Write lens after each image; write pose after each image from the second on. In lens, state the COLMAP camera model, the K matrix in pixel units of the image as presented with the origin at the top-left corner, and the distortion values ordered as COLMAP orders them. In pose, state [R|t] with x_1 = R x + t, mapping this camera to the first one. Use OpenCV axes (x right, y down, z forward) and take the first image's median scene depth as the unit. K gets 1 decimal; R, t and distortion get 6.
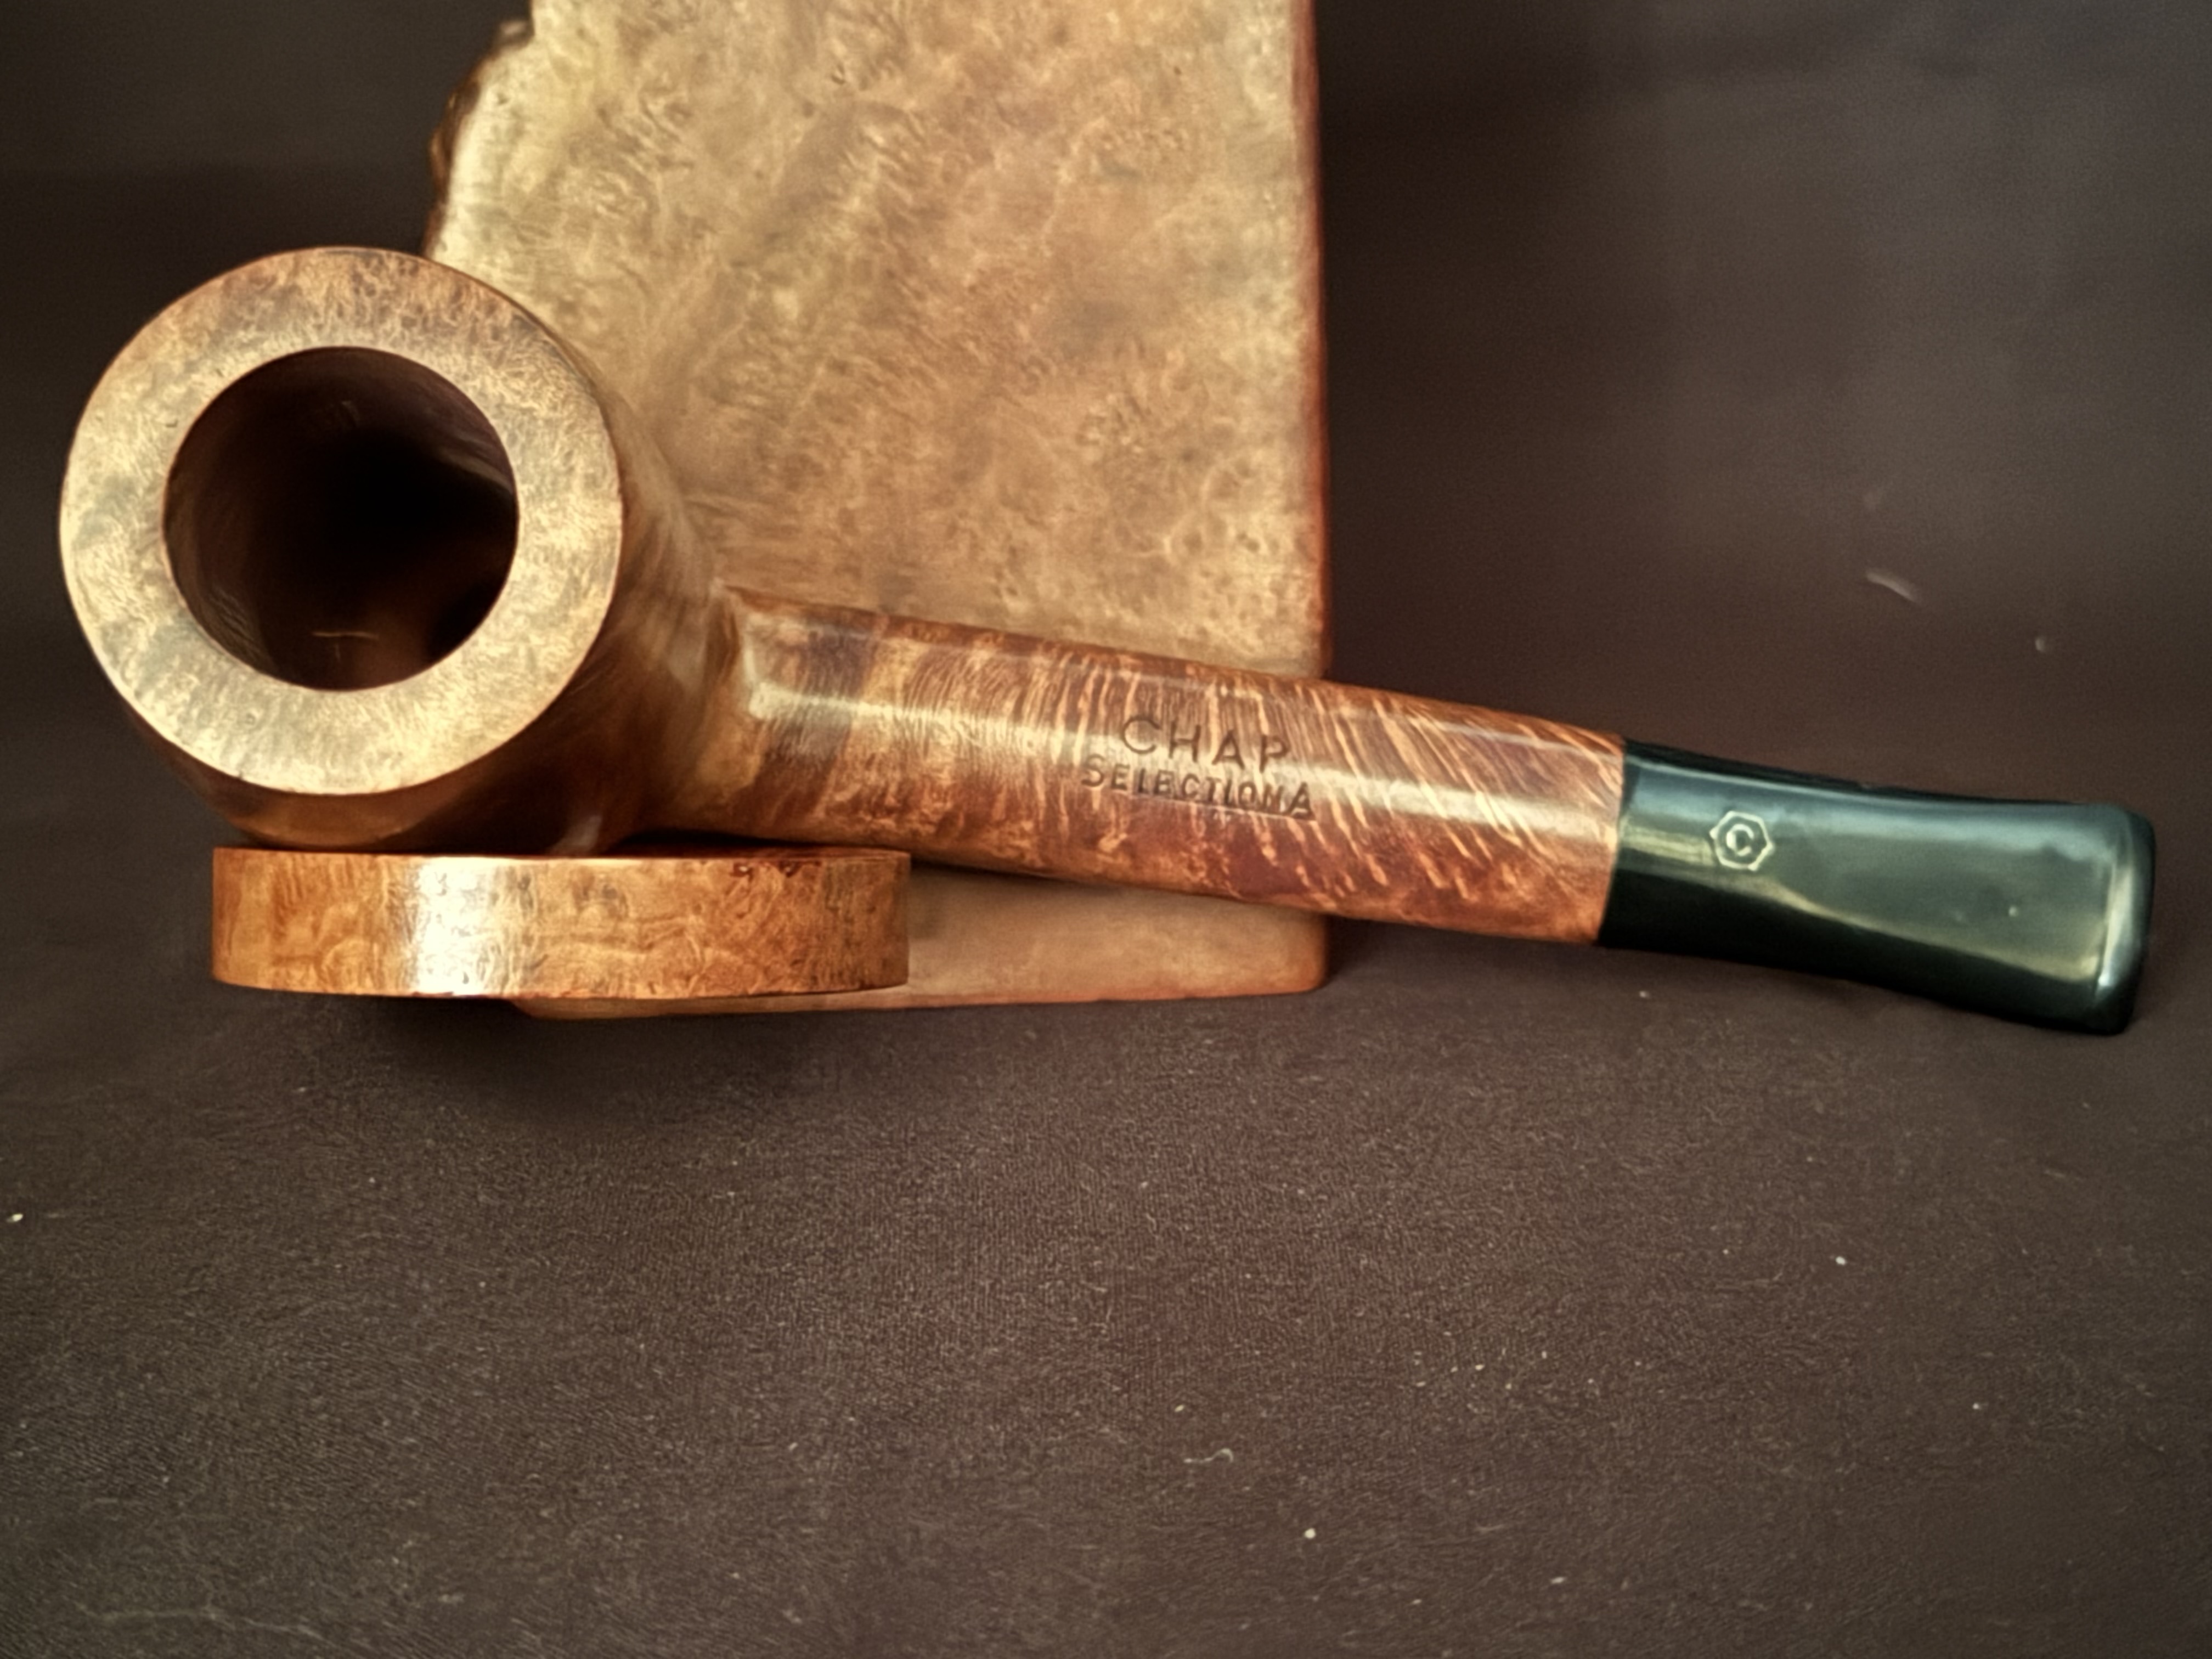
lens RADIAL K [[3726.1, 0, 1106.0], [0, 3726.1, 829.5], [0, 0, 1]] dist [0.065665, -0.049960]
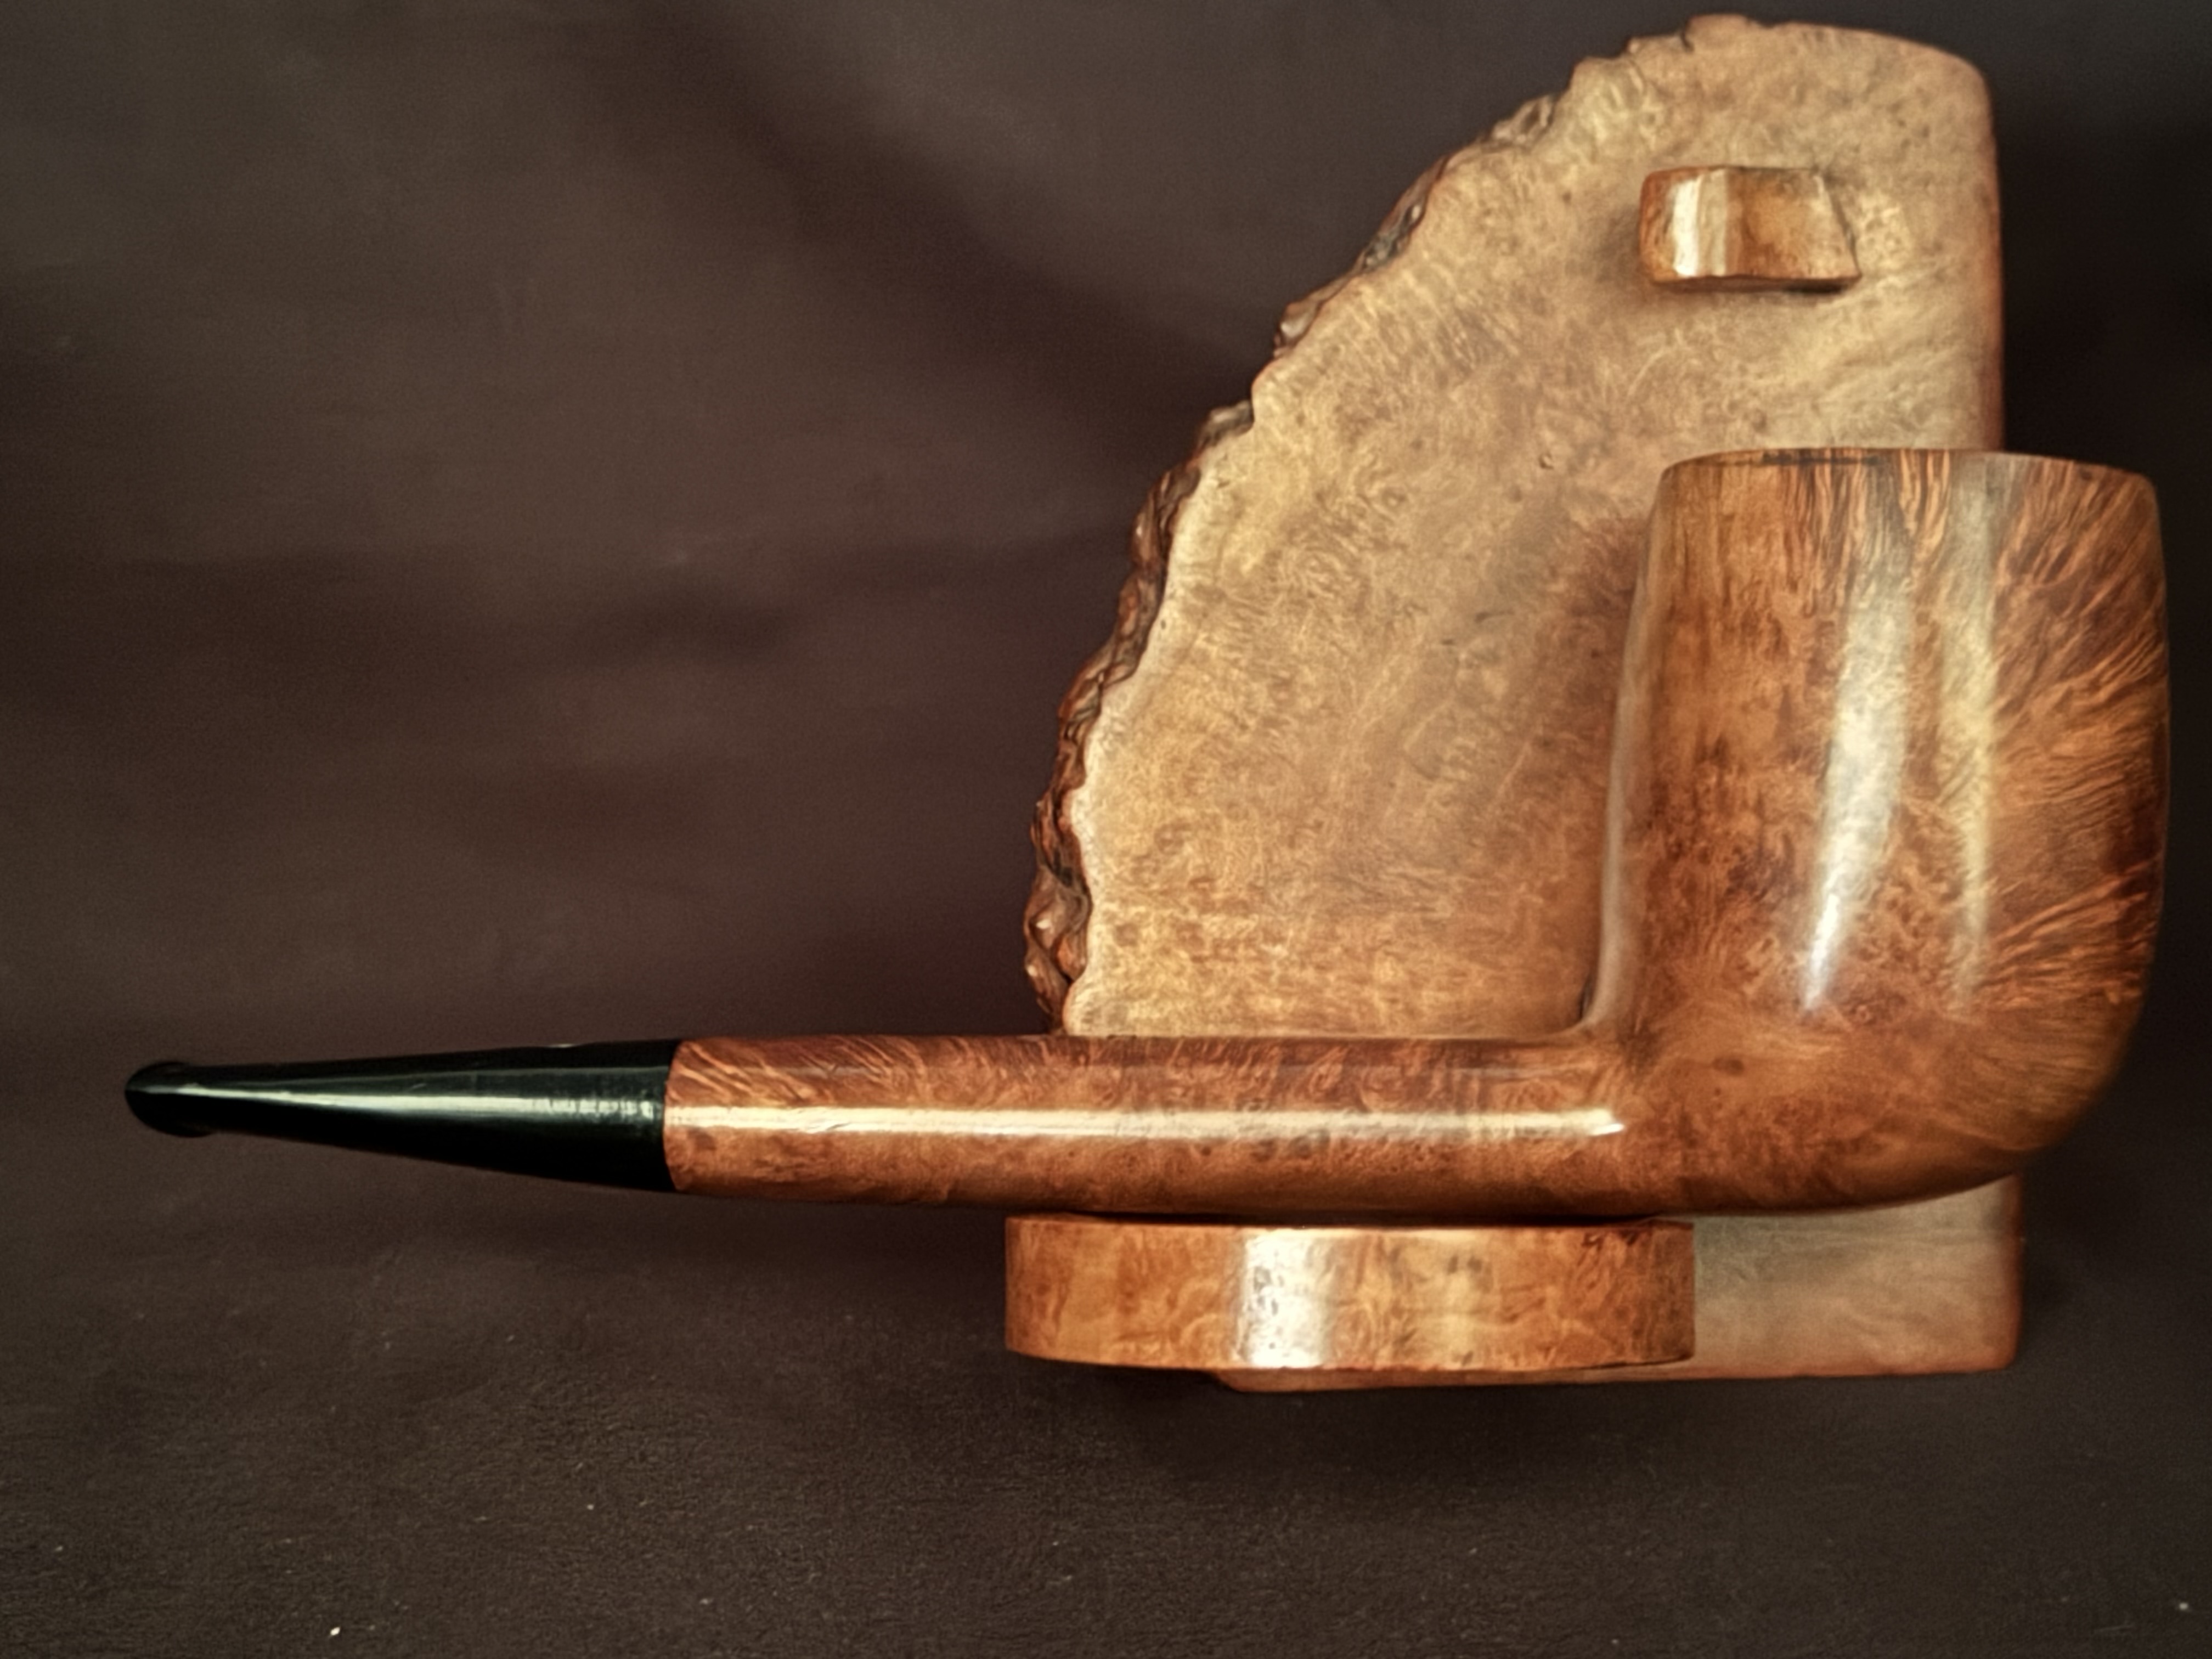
lens RADIAL K [[3726.1, 0, 1106.0], [0, 3726.1, 829.5], [0, 0, 1]] dist [0.065665, -0.049960]
pose [[0.999831, 0.008773, 0.016162, -0.208343], [-0.007112, 0.994954, -0.100075, 0.001830], [-0.016958, 0.099943, 0.994849, -0.006488]]
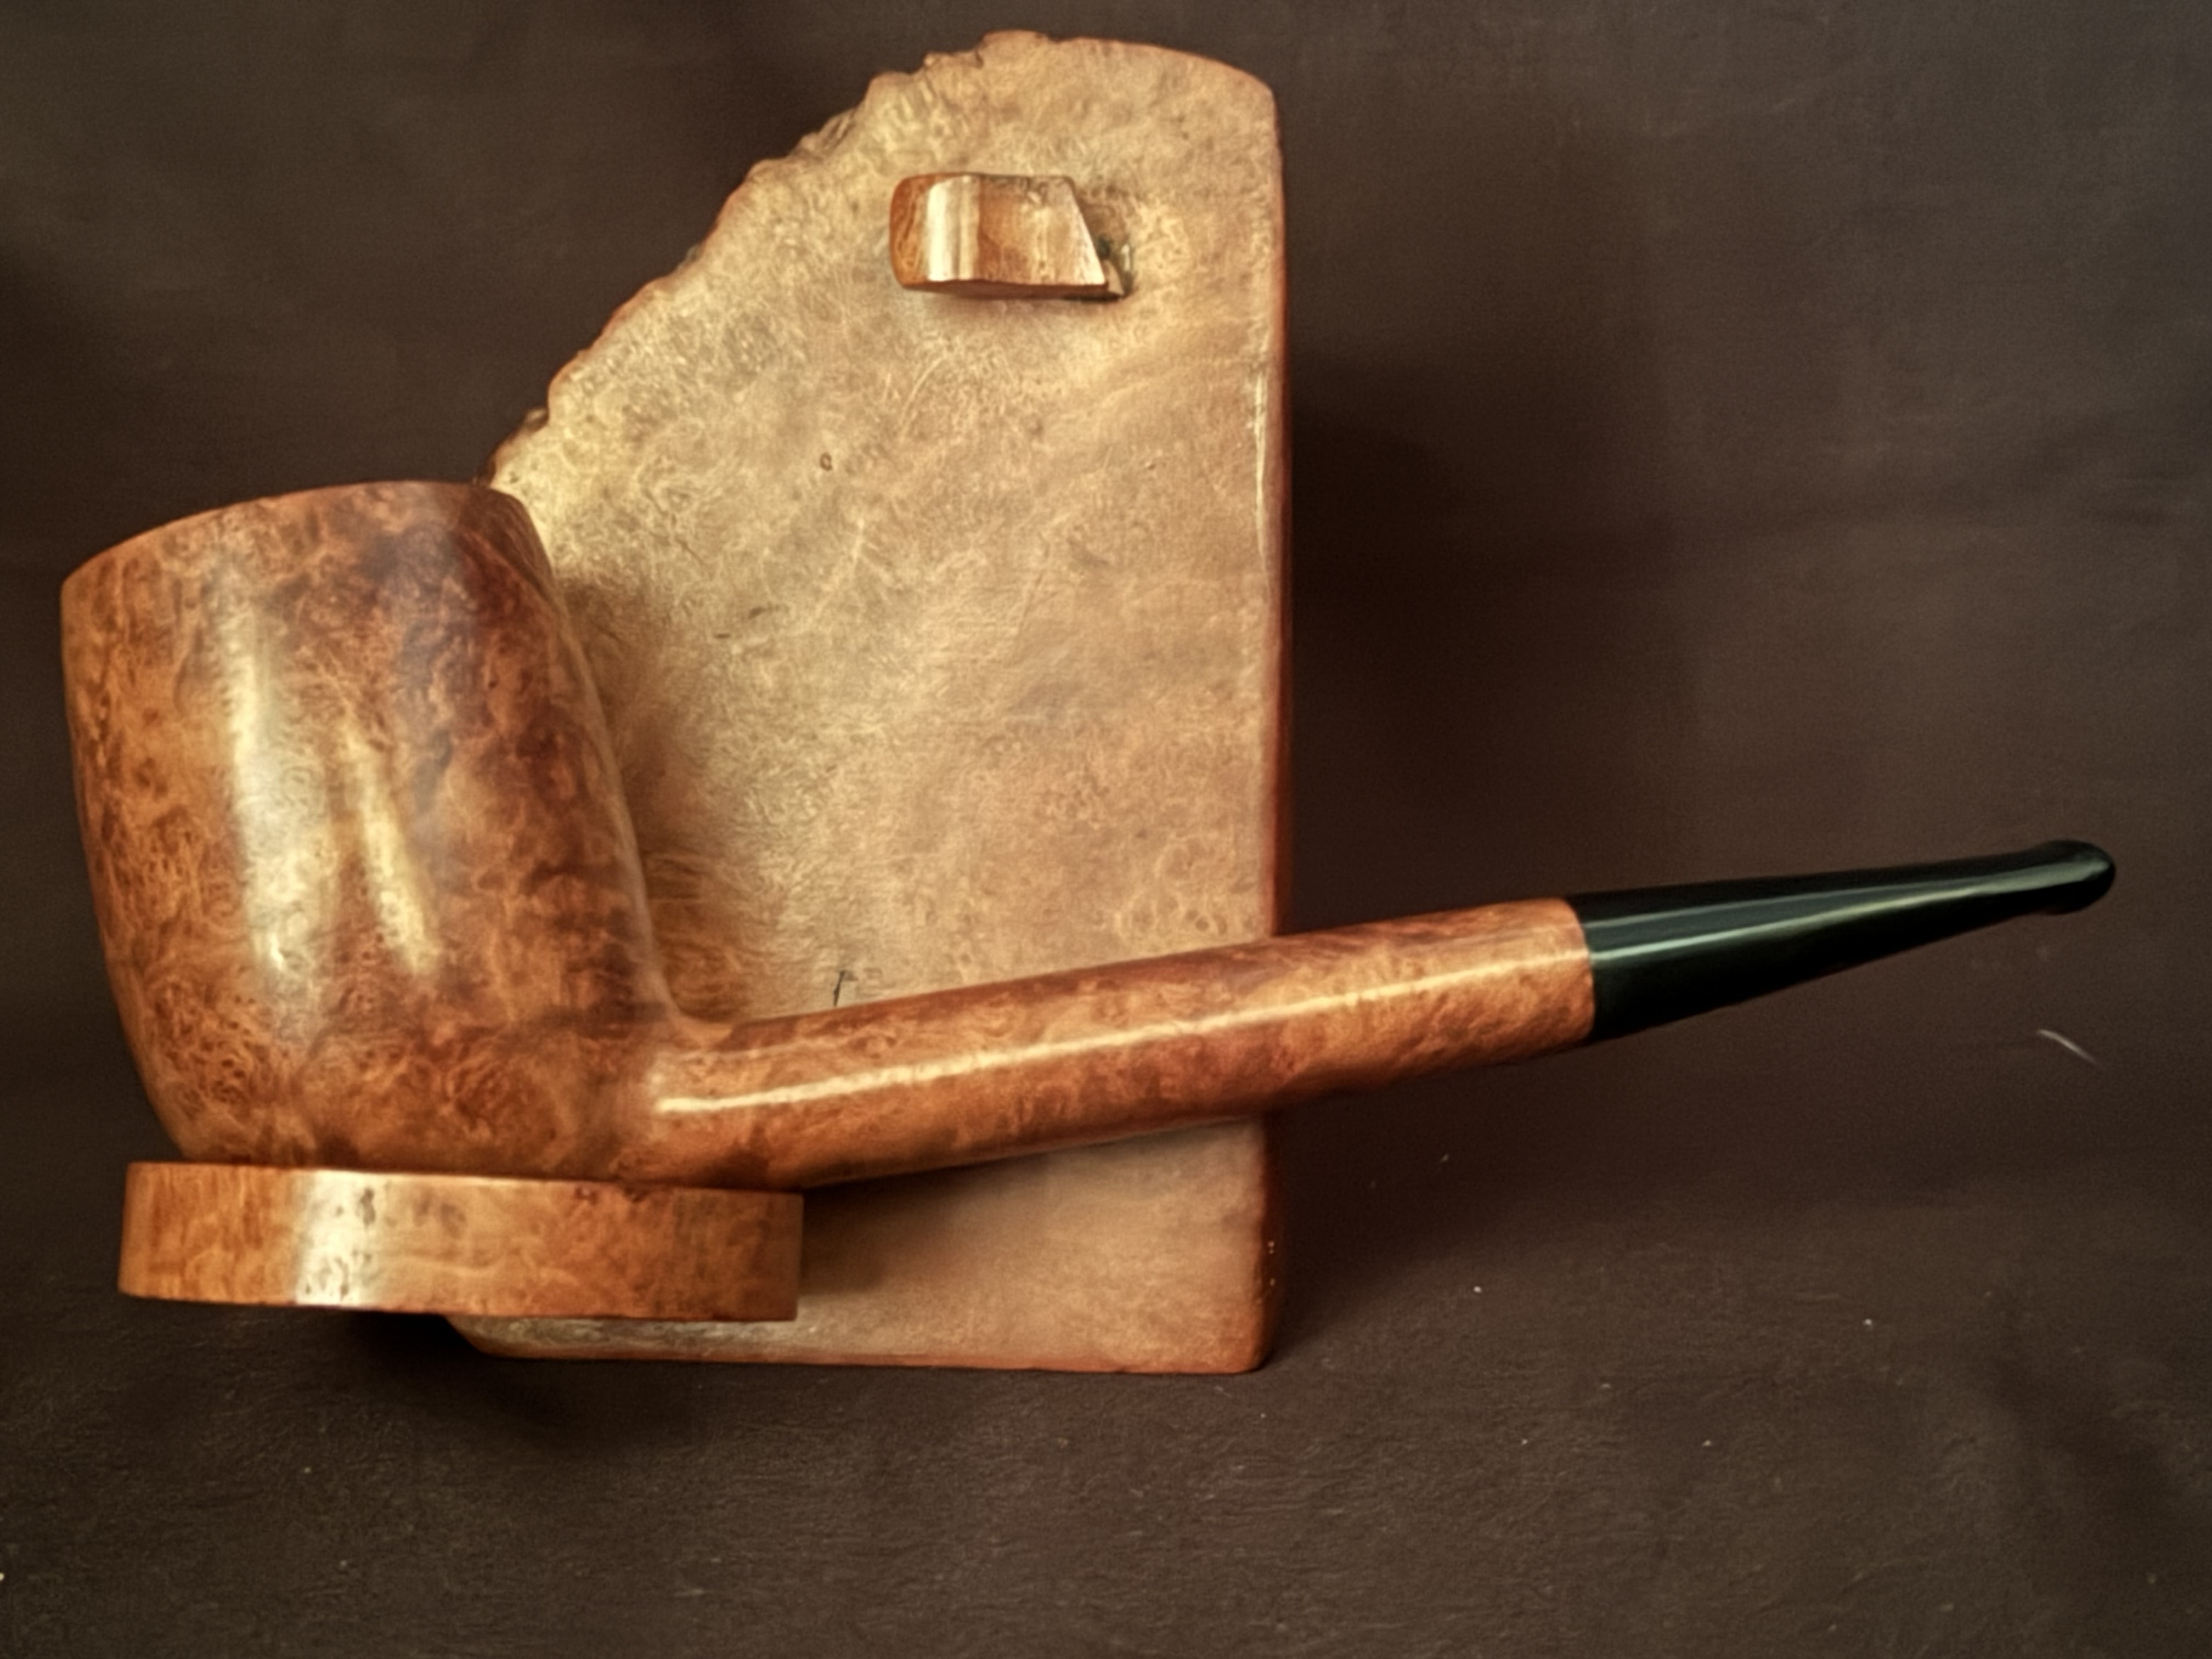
lens RADIAL K [[3726.1, 0, 1106.0], [0, 3726.1, 829.5], [0, 0, 1]] dist [0.065665, -0.049960]
pose [[0.988987, 0.036066, -0.143542, 0.160338], [-0.054348, 0.990597, -0.125557, 0.027721], [0.137664, 0.131976, 0.981647, -0.005447]]
